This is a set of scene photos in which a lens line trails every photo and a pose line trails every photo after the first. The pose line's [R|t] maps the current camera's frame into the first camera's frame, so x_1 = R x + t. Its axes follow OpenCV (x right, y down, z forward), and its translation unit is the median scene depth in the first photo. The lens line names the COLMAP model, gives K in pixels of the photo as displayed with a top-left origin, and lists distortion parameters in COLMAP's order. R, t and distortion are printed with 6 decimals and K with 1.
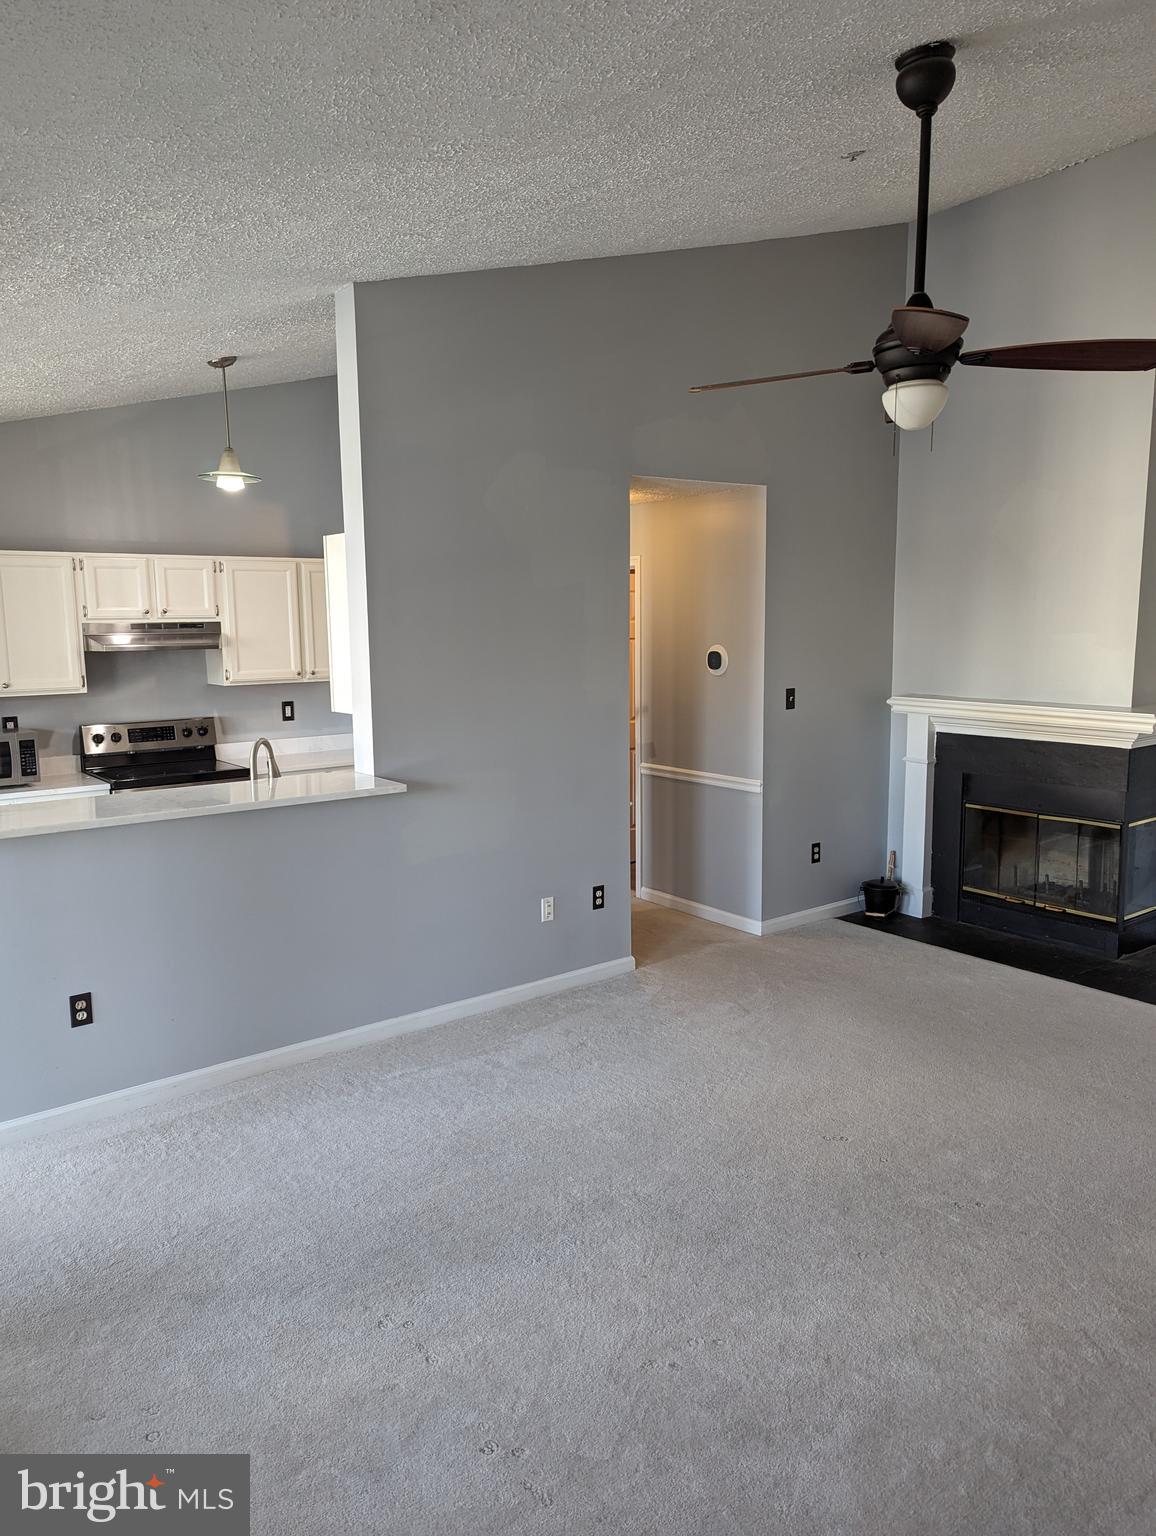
lens RADIAL K [[1065.5, 0, 569.7], [0, 1065.5, 770.1], [0, 0, 1]] dist [0.051659, -0.039427]
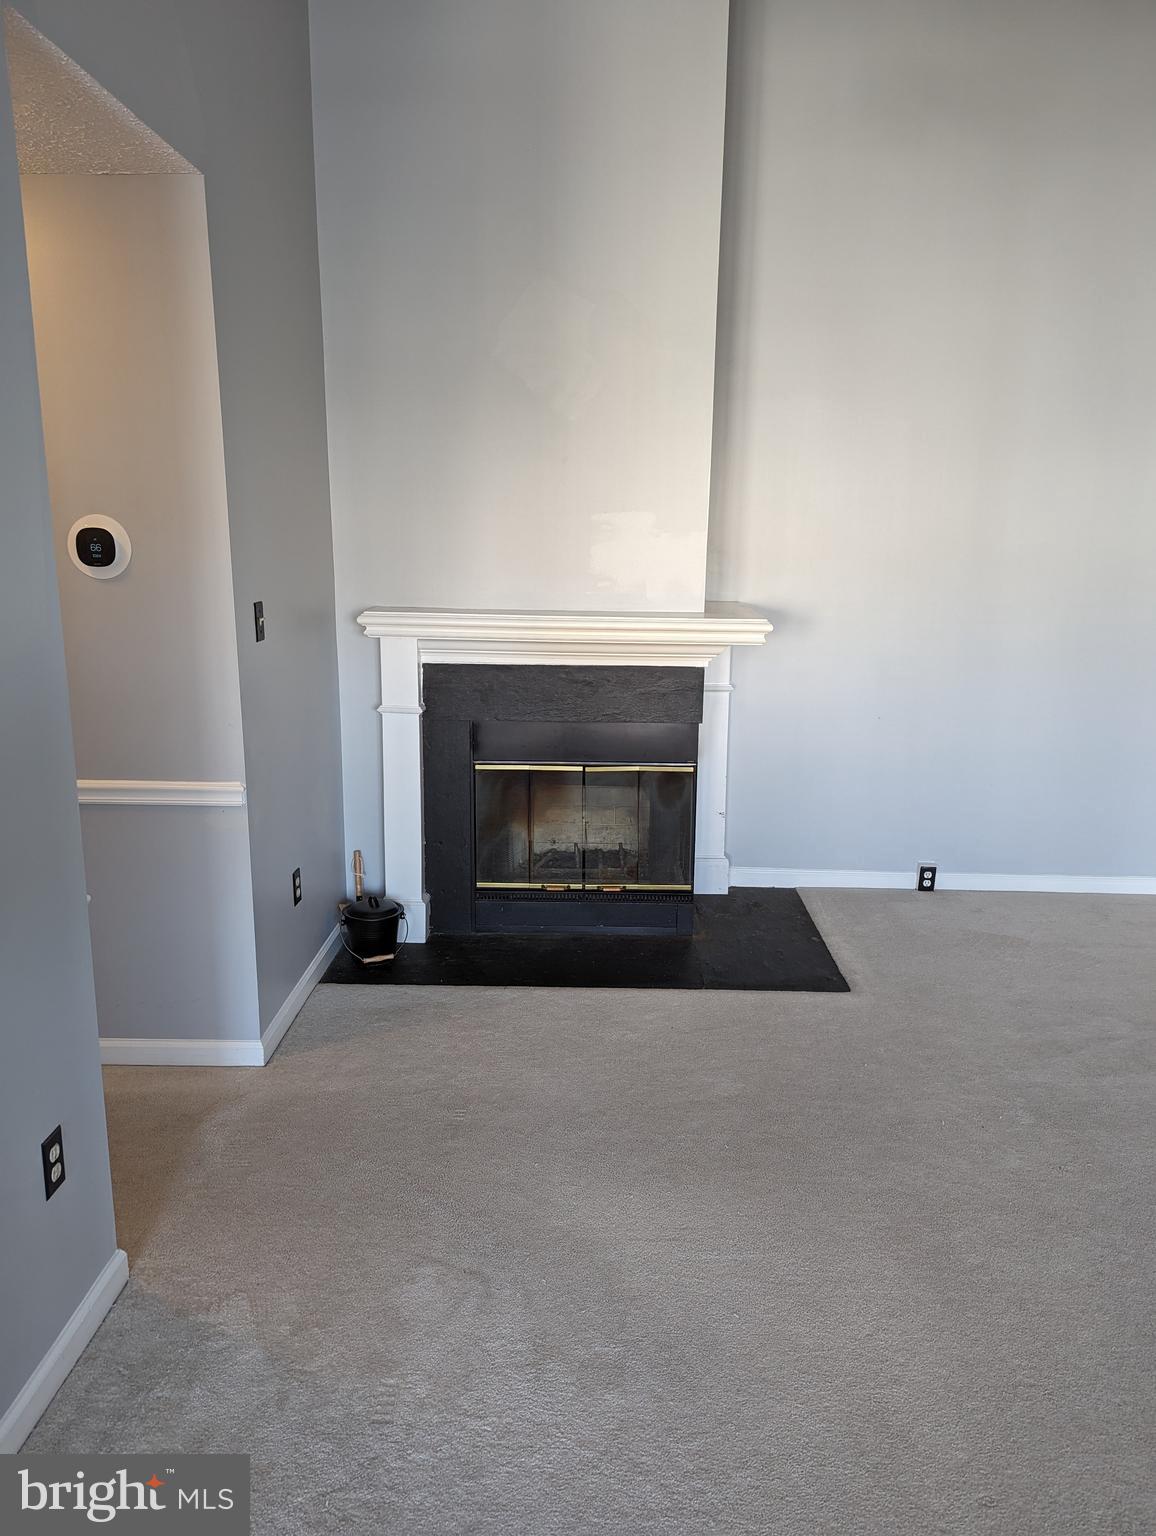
lens RADIAL K [[1065.5, 0, 581.5], [0, 1065.5, 768.6], [0, 0, 1]] dist [0.051659, -0.039427]
pose [[0.624031, -0.153094, 0.766255, -0.113577], [0.095797, 0.988211, 0.119424, -0.042240], [-0.775505, -0.001119, 0.631340, 0.533002]]
